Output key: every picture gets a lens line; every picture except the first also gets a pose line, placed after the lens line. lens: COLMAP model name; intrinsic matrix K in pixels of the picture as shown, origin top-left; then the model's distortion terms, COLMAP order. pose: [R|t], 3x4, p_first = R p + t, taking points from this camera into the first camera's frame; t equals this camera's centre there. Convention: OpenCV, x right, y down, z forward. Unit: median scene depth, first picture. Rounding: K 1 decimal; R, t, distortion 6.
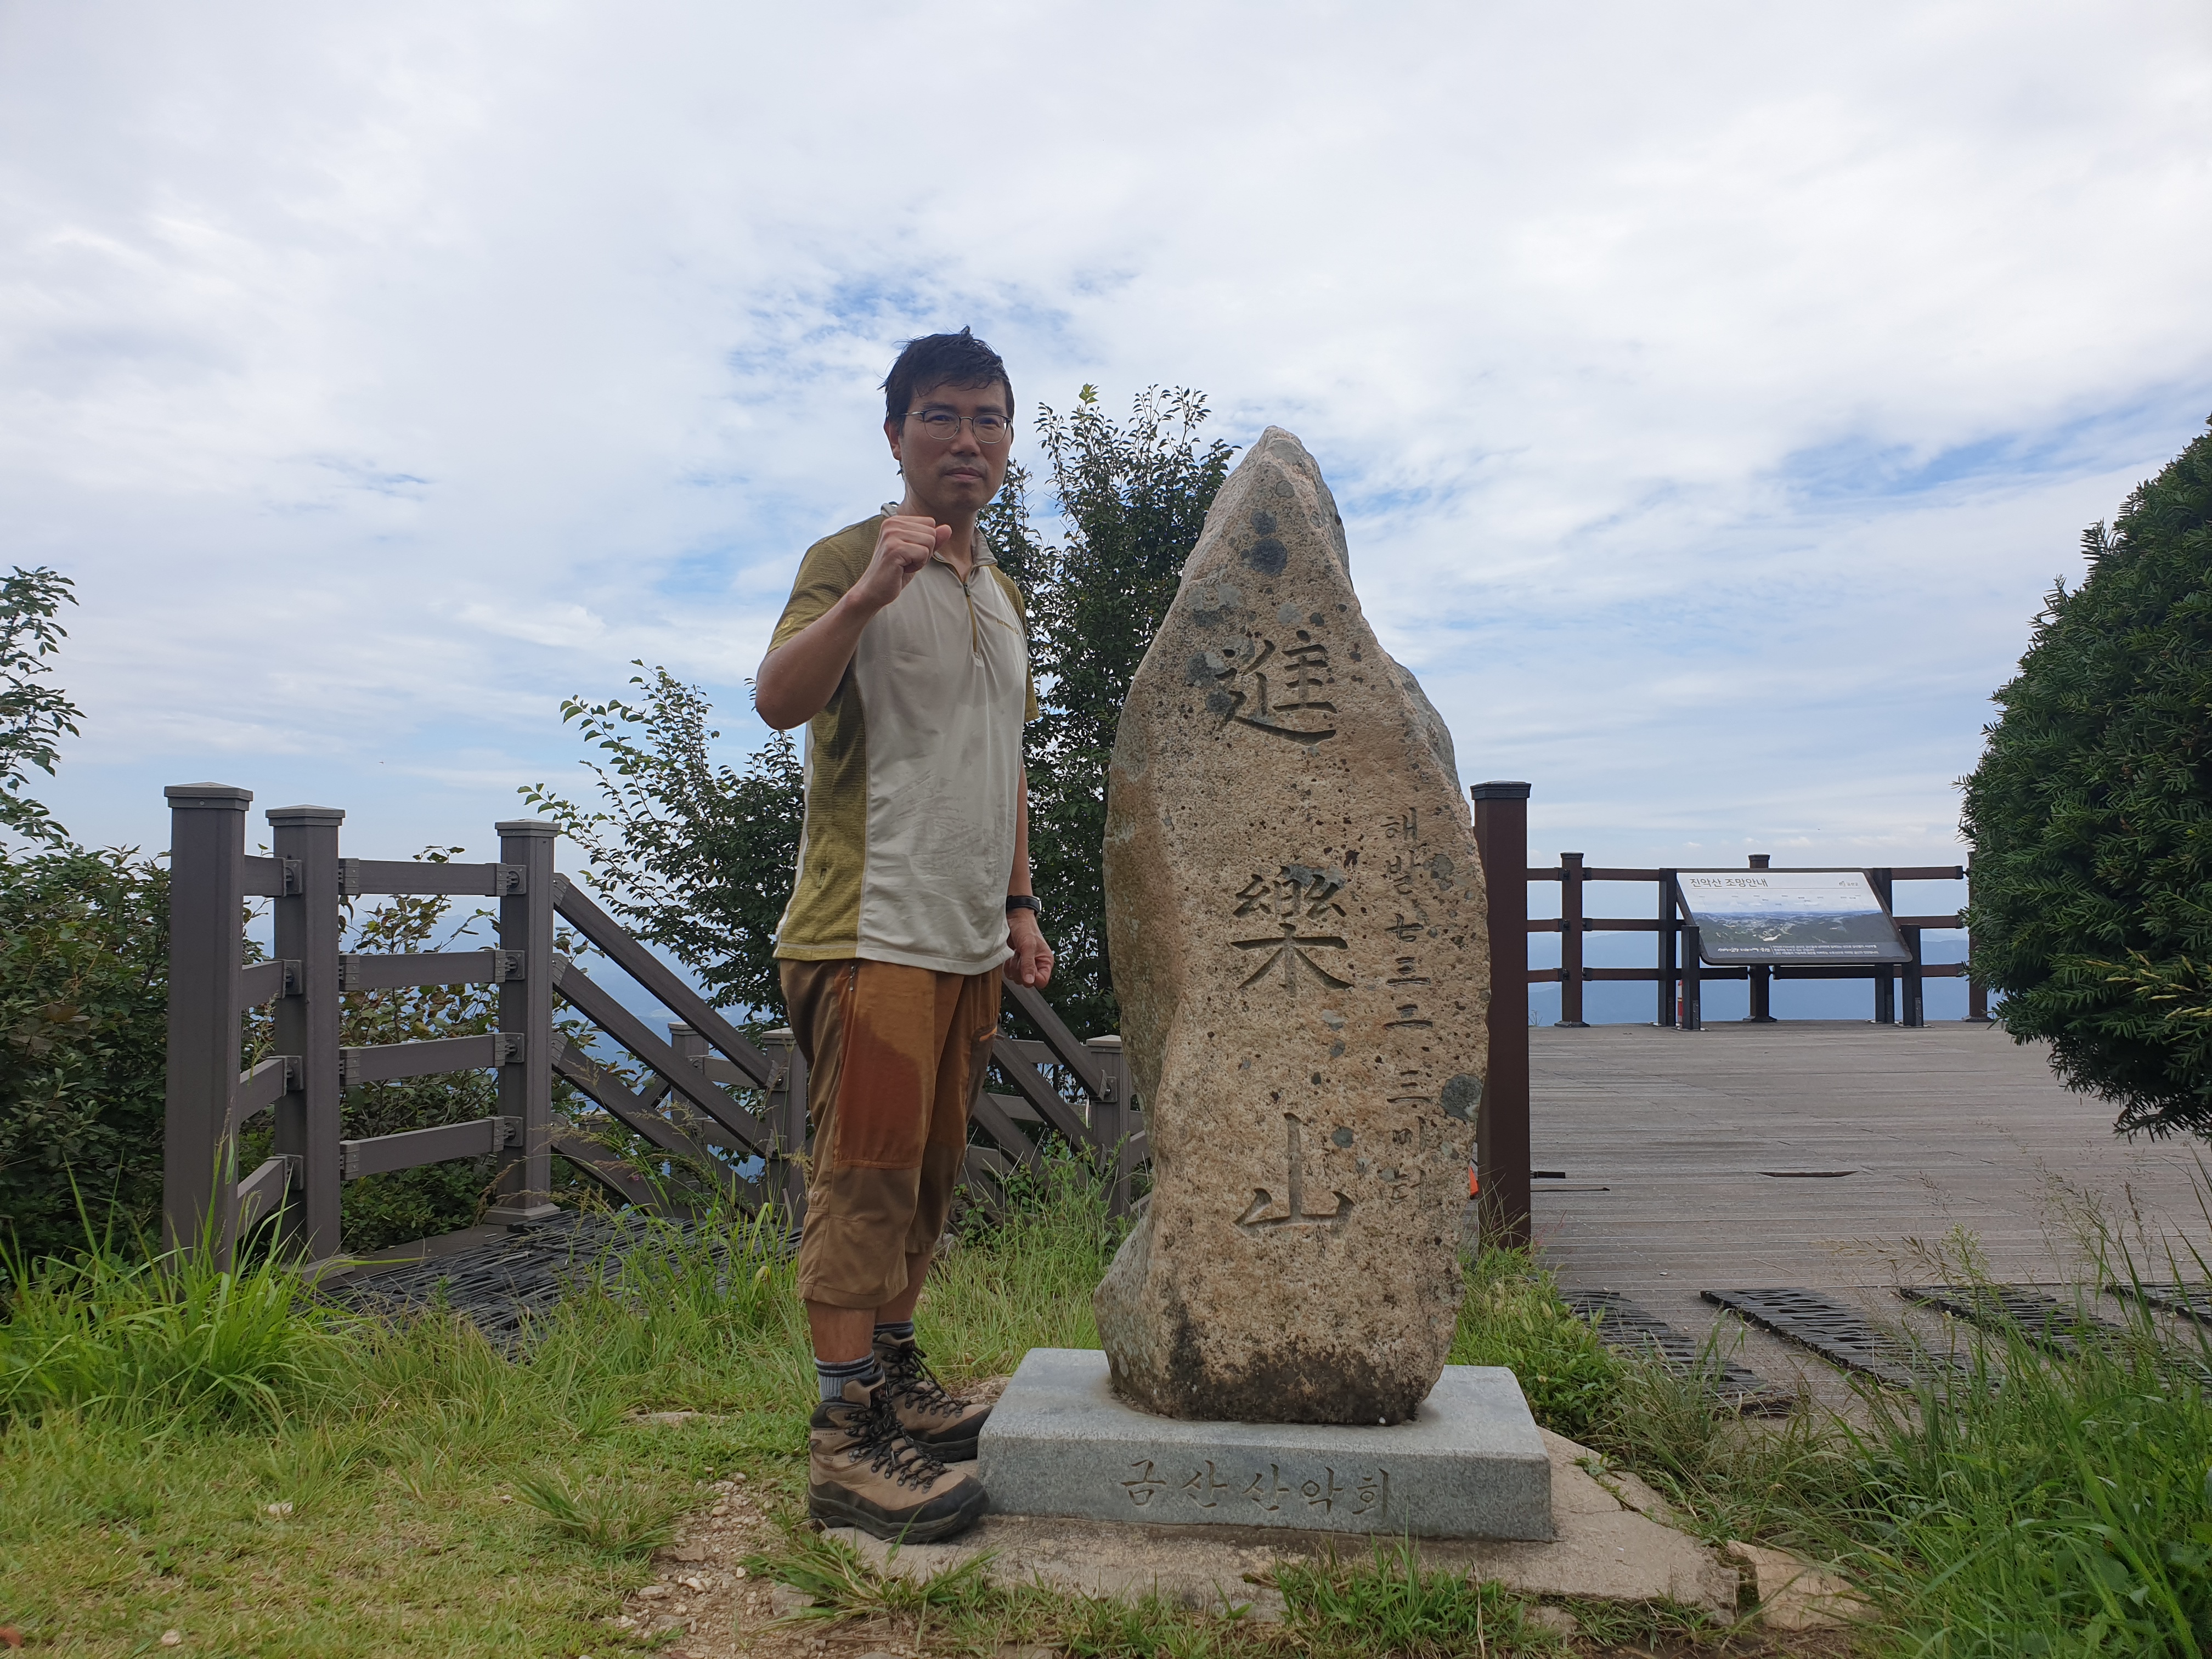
lens RADIAL K [[1662.7, 0, 1103.3], [0, 1662.7, 878.8], [0, 0, 1]] dist [0.087167, -0.132972]
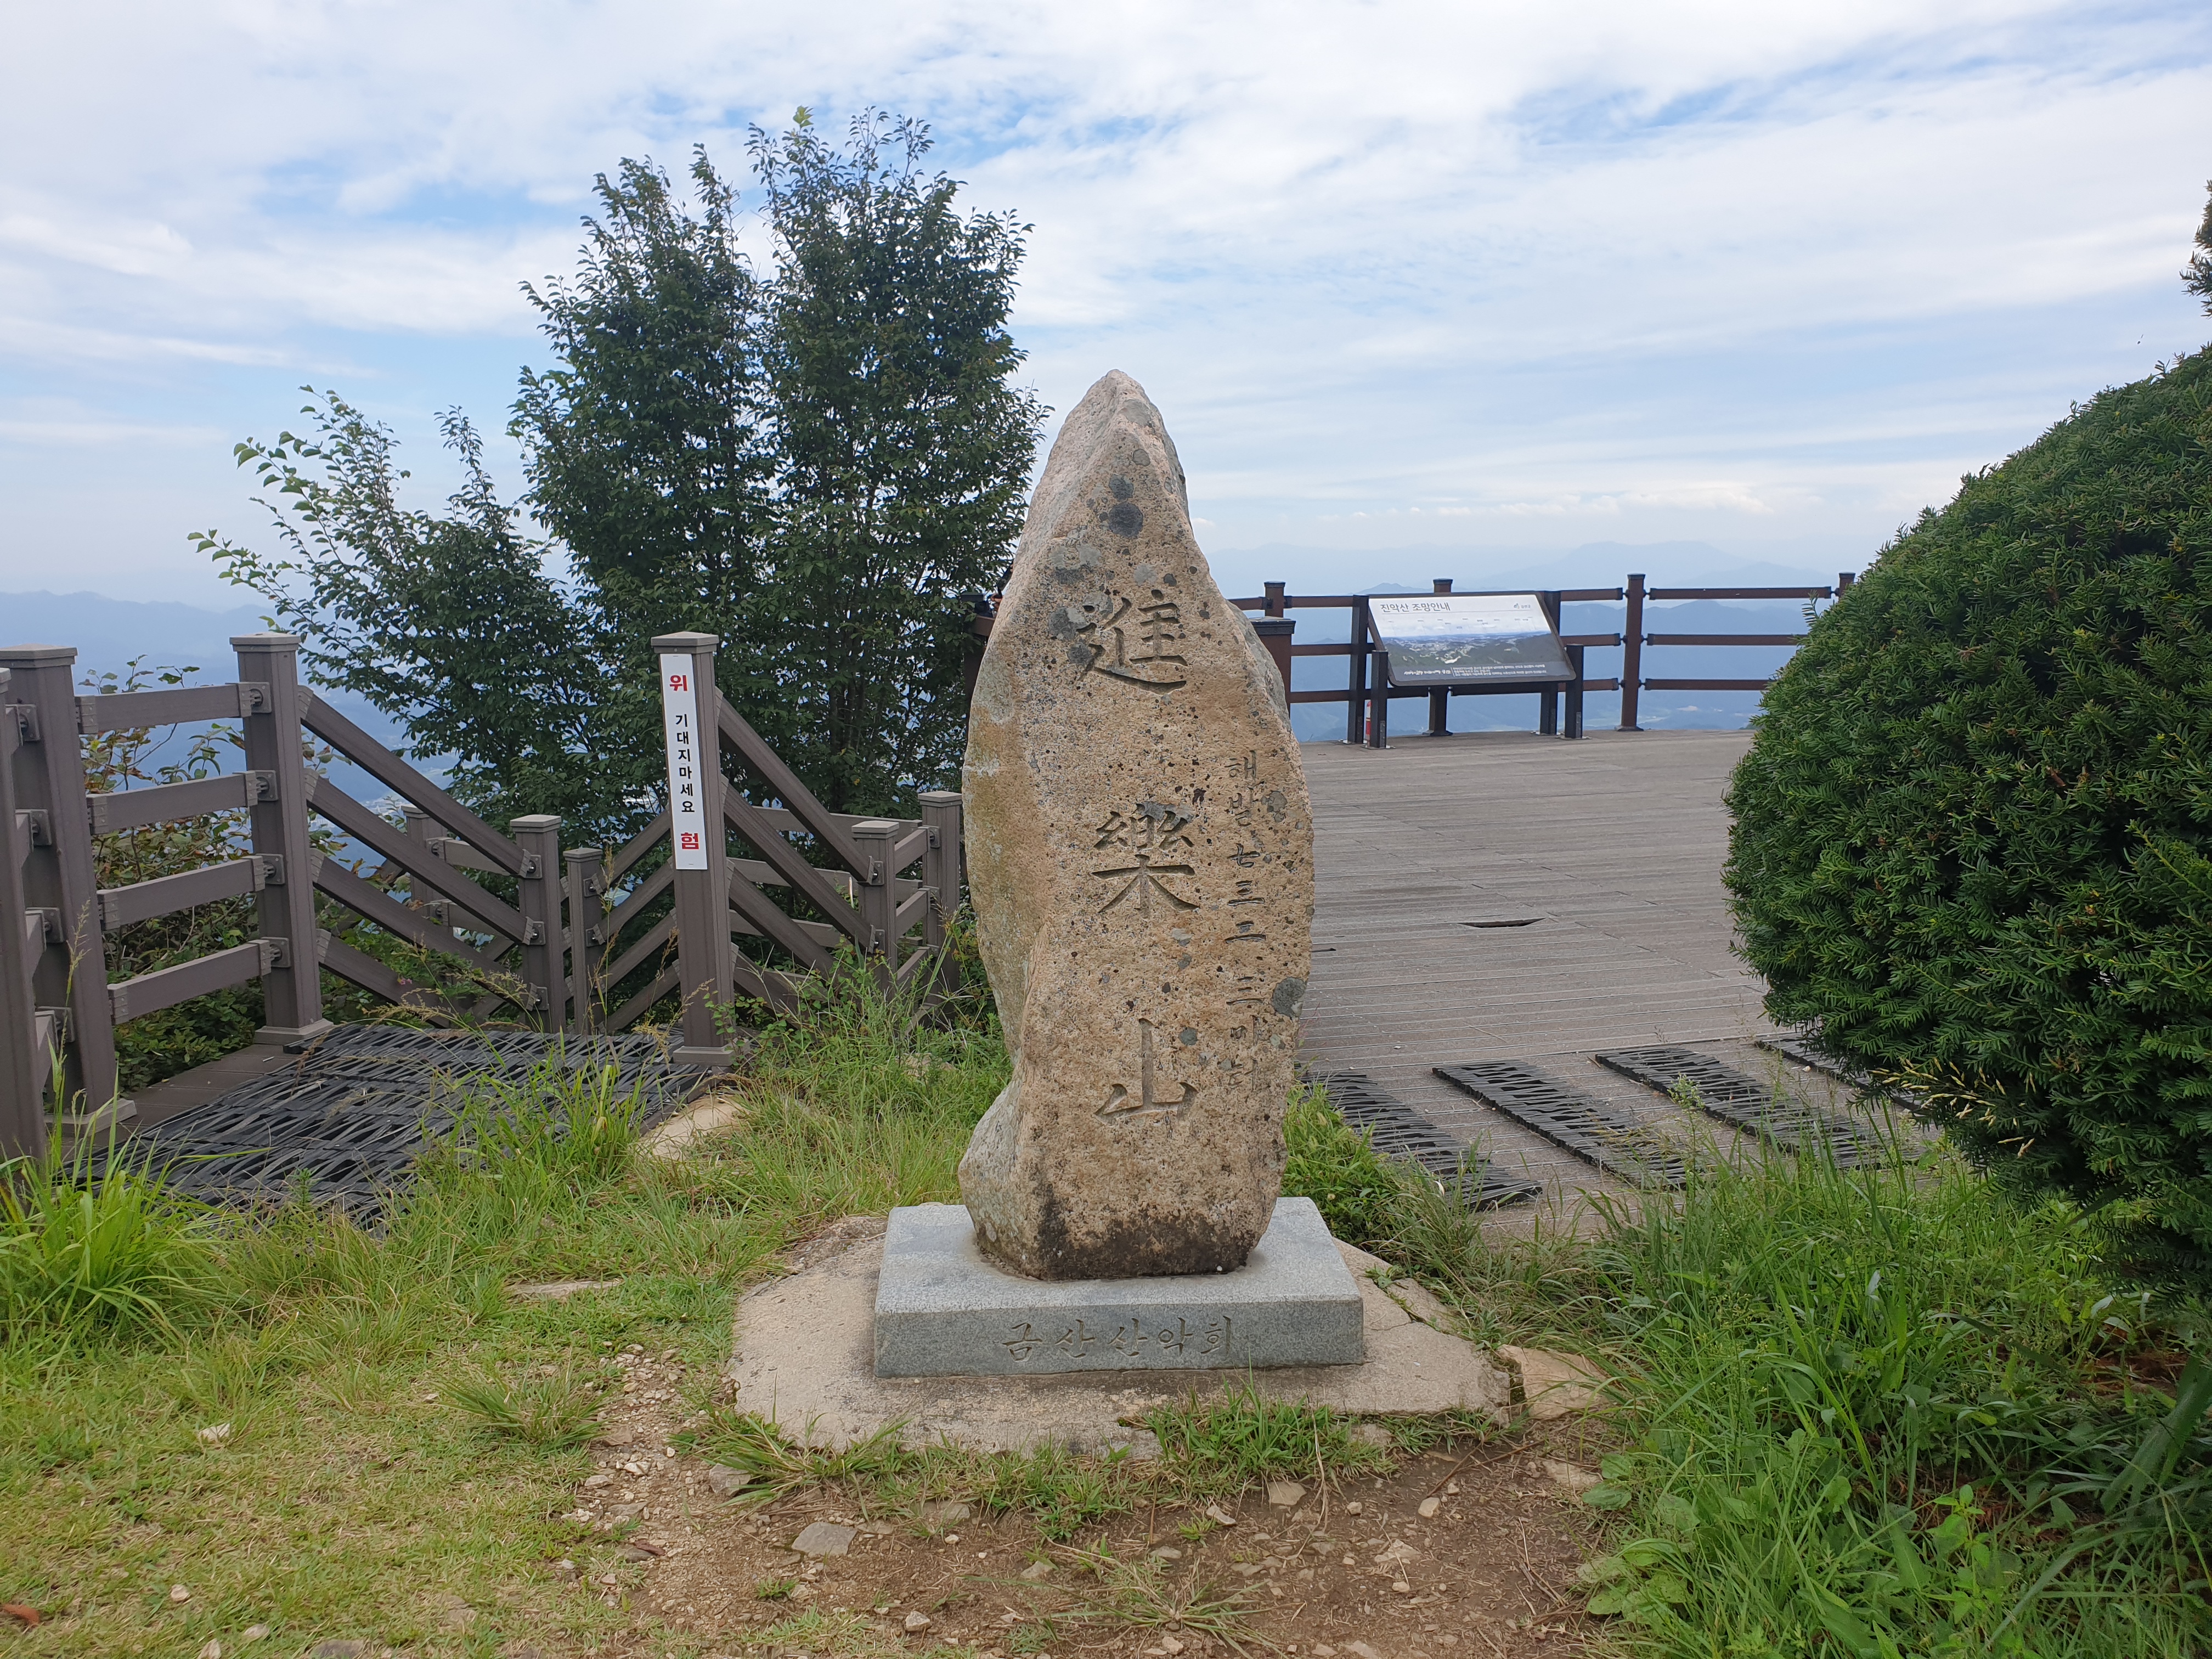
lens RADIAL K [[1651.7, 0, 1093.4], [0, 1651.7, 841.7], [0, 0, 1]] dist [0.090960, -0.130339]
pose [[0.984916, -0.031999, 0.170048, -0.108221], [0.005242, 0.987819, 0.155518, -0.152294], [-0.172953, -0.152281, 0.973087, -0.066960]]
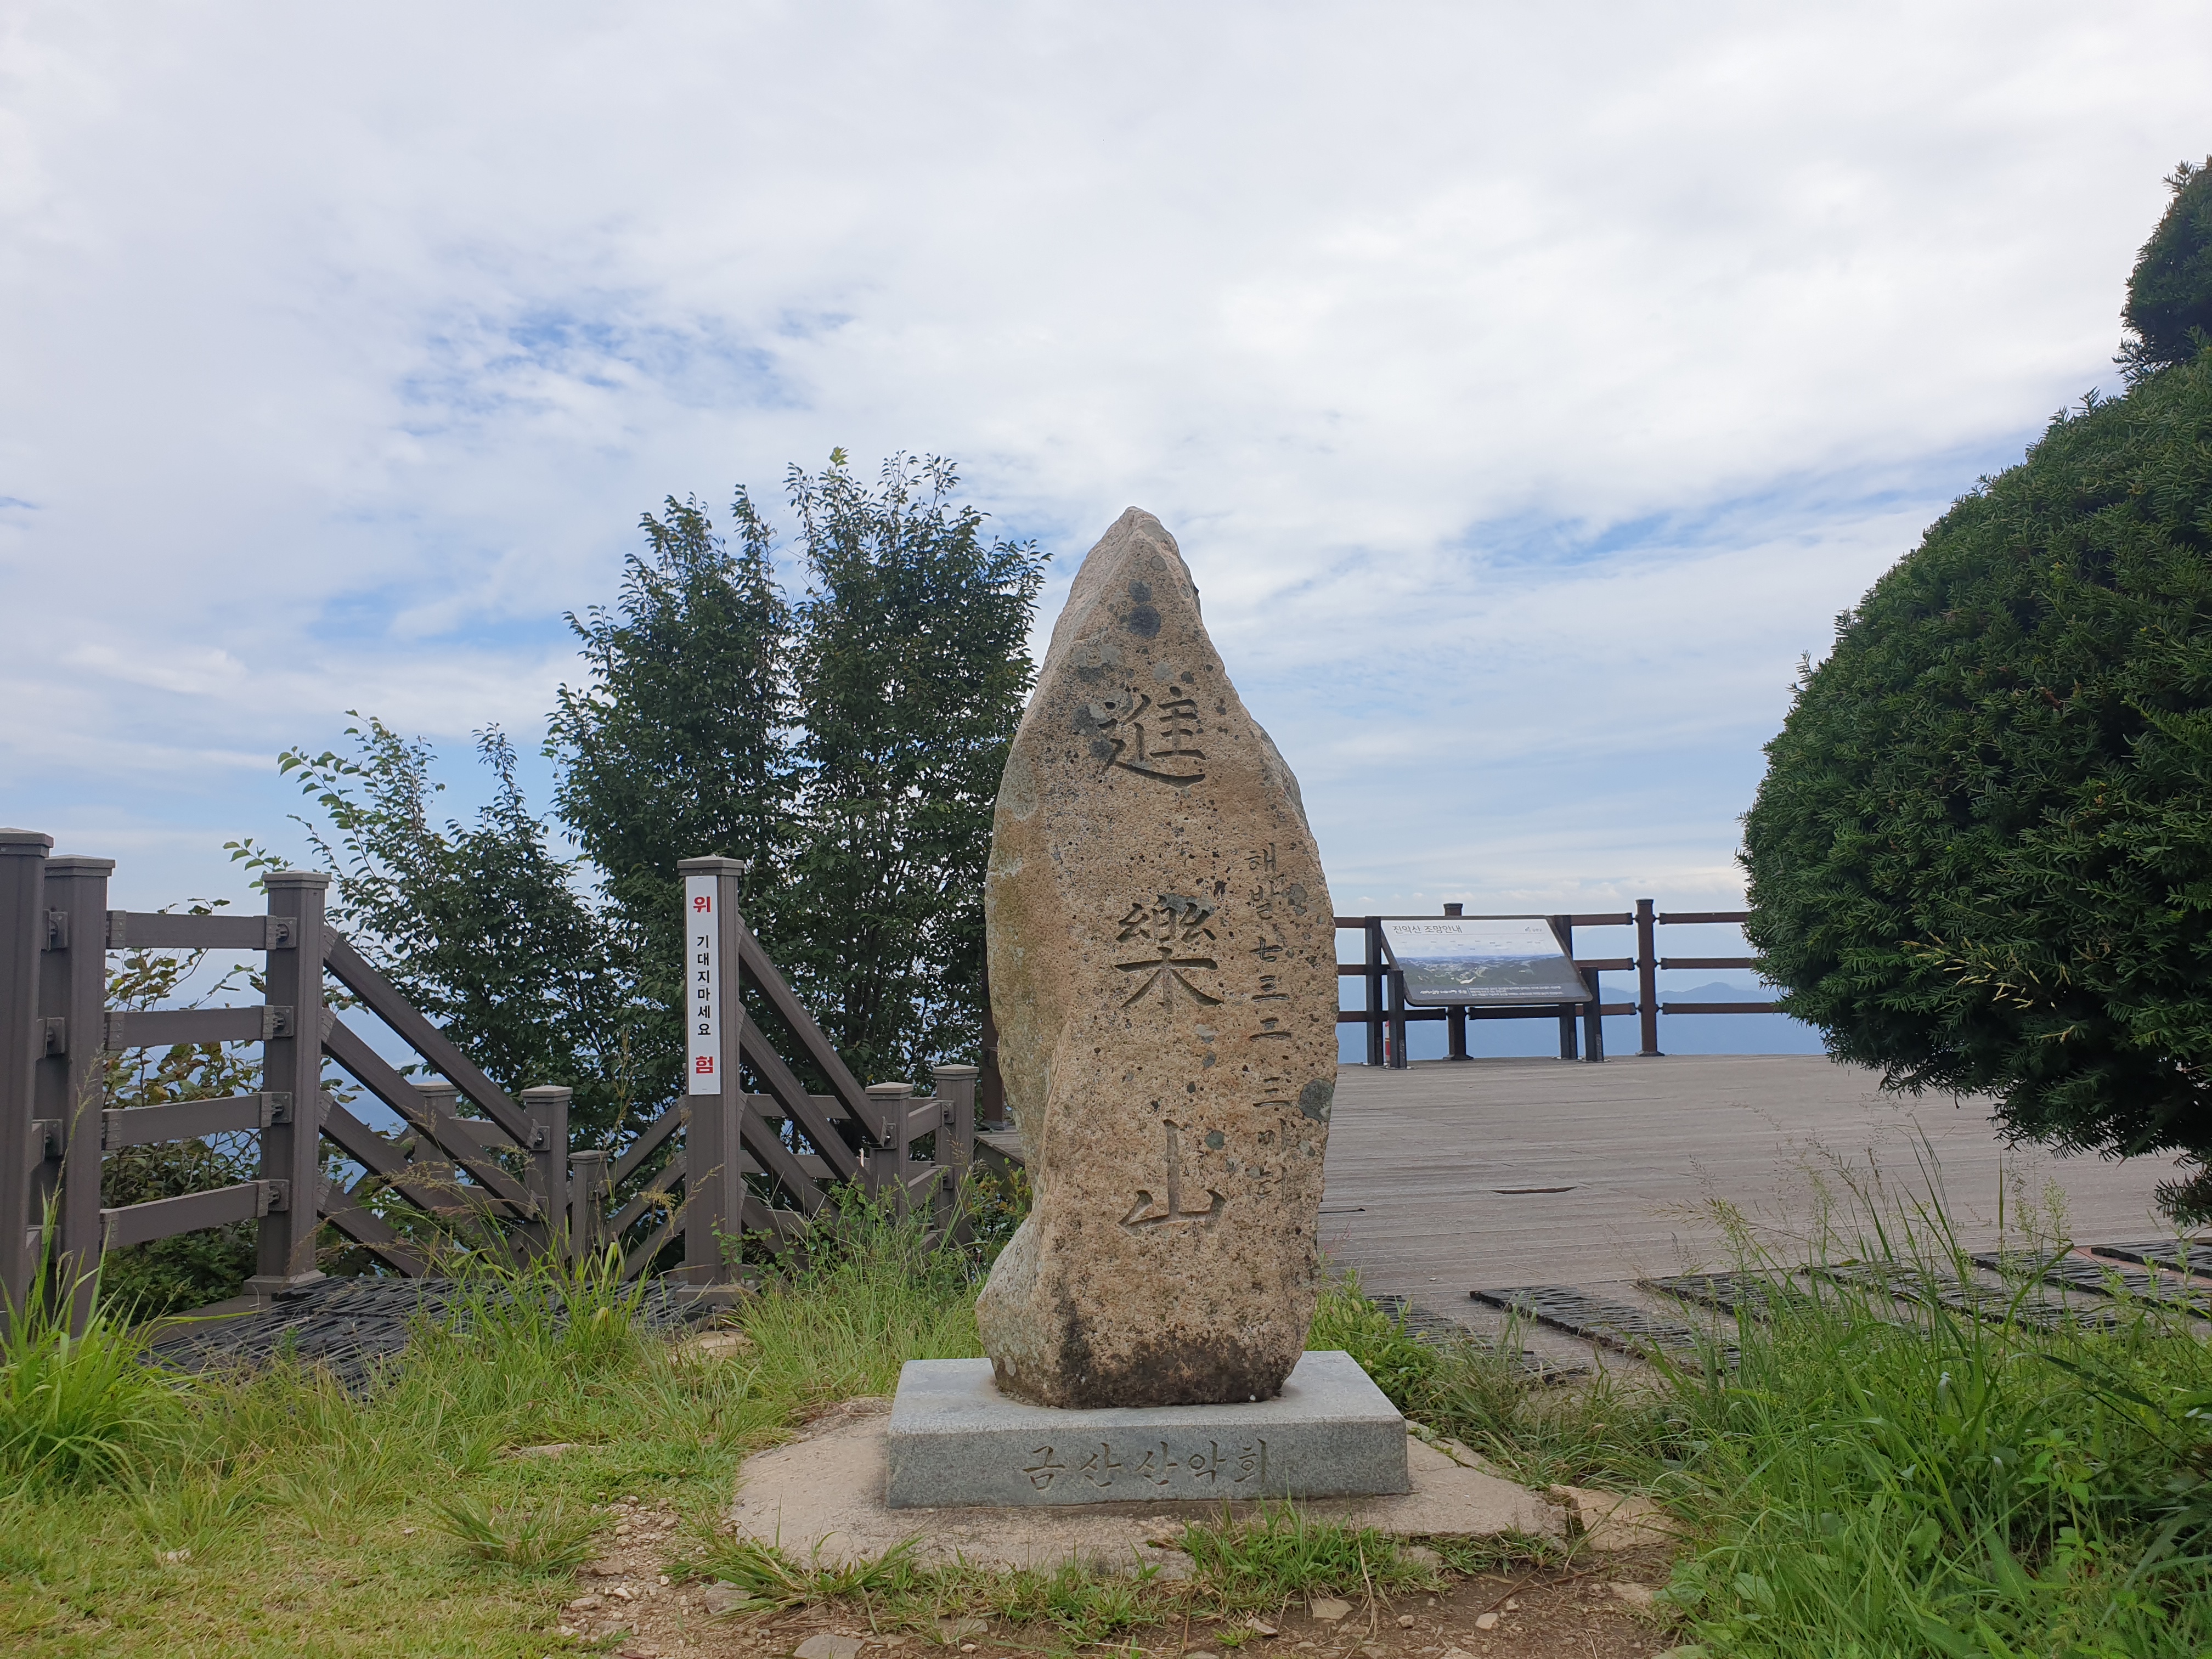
lens RADIAL K [[1658.5, 0, 1106.0], [0, 1658.5, 829.5], [0, 0, 1]] dist [0.061979, -0.061732]
pose [[0.985107, -0.001155, 0.171938, -0.117862], [0.011892, 0.998040, -0.061432, 0.015832], [-0.171530, 0.062562, 0.983190, -0.088100]]
